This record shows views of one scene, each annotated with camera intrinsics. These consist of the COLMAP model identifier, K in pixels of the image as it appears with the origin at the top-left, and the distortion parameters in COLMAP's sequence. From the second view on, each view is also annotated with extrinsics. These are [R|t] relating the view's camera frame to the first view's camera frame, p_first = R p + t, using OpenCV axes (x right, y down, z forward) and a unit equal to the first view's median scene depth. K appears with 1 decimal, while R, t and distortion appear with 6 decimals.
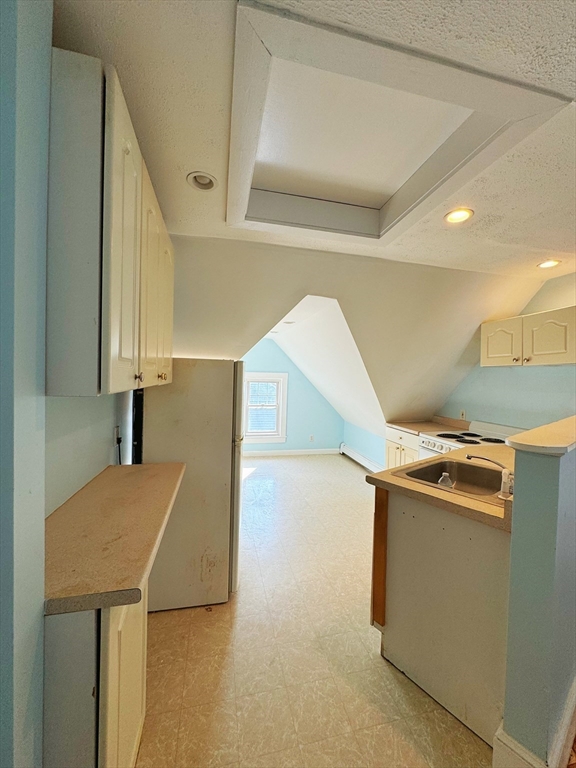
lens RADIAL K [[306.9, 0, 288.0], [0, 306.9, 384.0], [0, 0, 1]] dist [-0.002238, 0.000350]
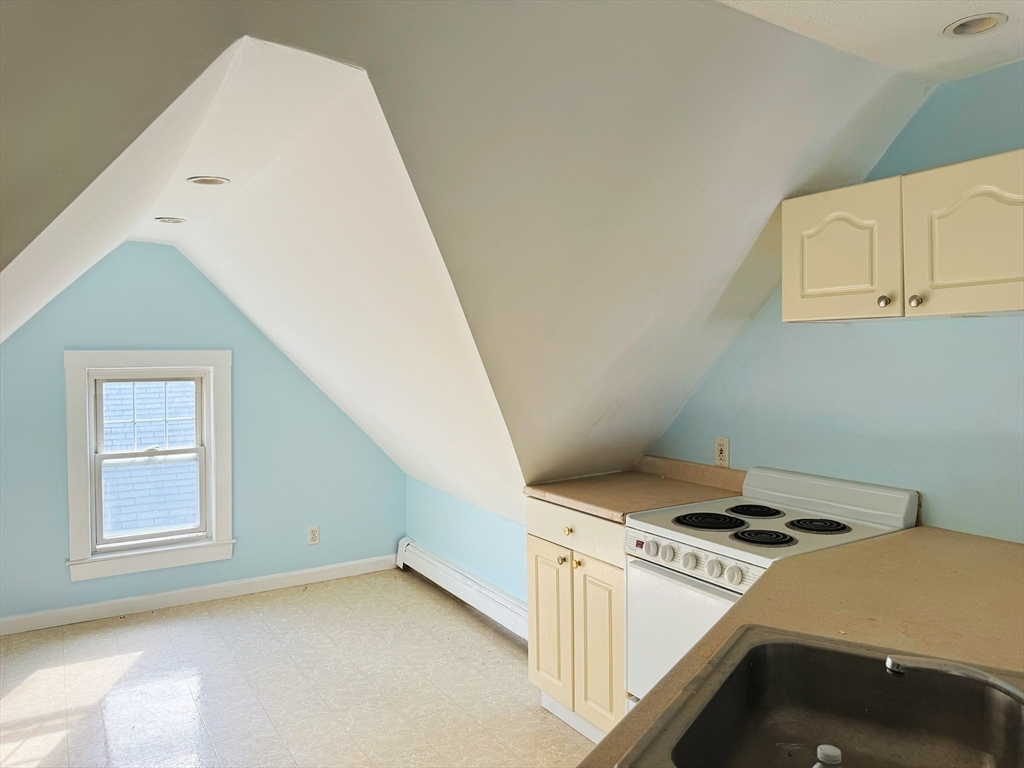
lens RADIAL K [[728.4, 0, 512.0], [0, 728.4, 384.0], [0, 0, 1]] dist [0.078846, -0.113369]
pose [[0.943510, -0.042708, 0.328580, 0.051309], [0.035893, 0.998997, 0.026779, -0.019780], [-0.329394, -0.013473, 0.944096, 0.317719]]
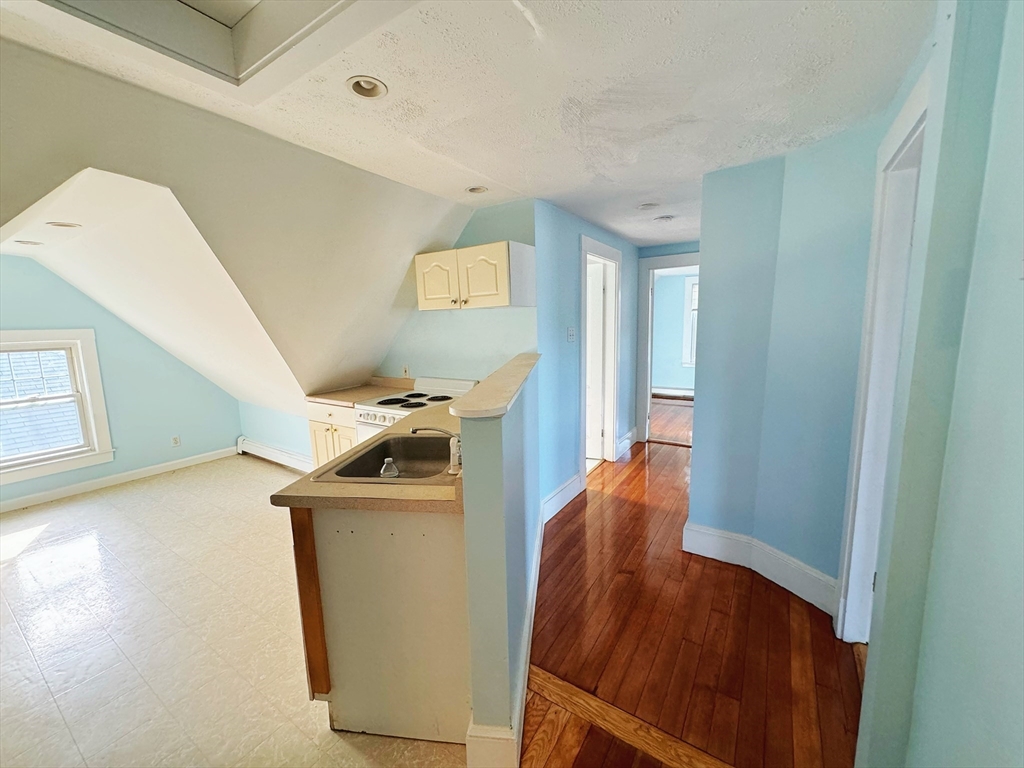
lens RADIAL K [[409.2, 0, 512.0], [0, 409.2, 384.0], [0, 0, 1]] dist [-0.002238, 0.000350]
pose [[0.716280, -0.143312, 0.682938, 0.046326], [0.057049, 0.987434, 0.147376, -0.011259], [-0.695477, -0.066601, 0.715455, 0.055767]]
